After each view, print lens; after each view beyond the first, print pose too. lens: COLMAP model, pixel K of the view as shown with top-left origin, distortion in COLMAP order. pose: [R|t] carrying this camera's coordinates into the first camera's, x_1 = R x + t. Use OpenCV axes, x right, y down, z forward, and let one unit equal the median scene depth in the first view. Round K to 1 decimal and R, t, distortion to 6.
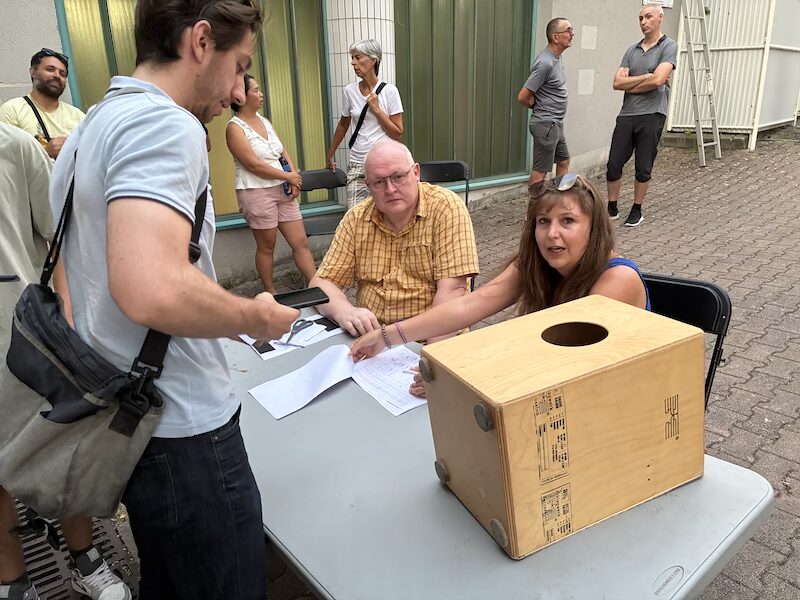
lens RADIAL K [[612.2, 0, 411.9], [0, 612.2, 298.4], [0, 0, 1]] dist [-0.081258, 0.002229]
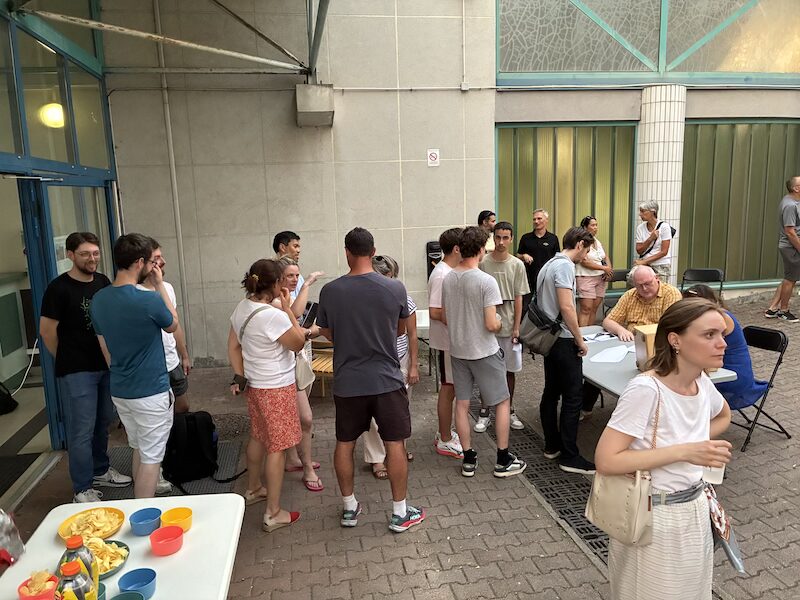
lens RADIAL K [[612.2, 0, 411.9], [0, 612.2, 298.4], [0, 0, 1]] dist [-0.081258, 0.002229]
pose [[0.874189, 0.064634, -0.481265, 0.280158], [-0.133334, 0.984957, -0.109913, 0.228883], [0.466921, 0.160254, 0.869657, -1.289191]]
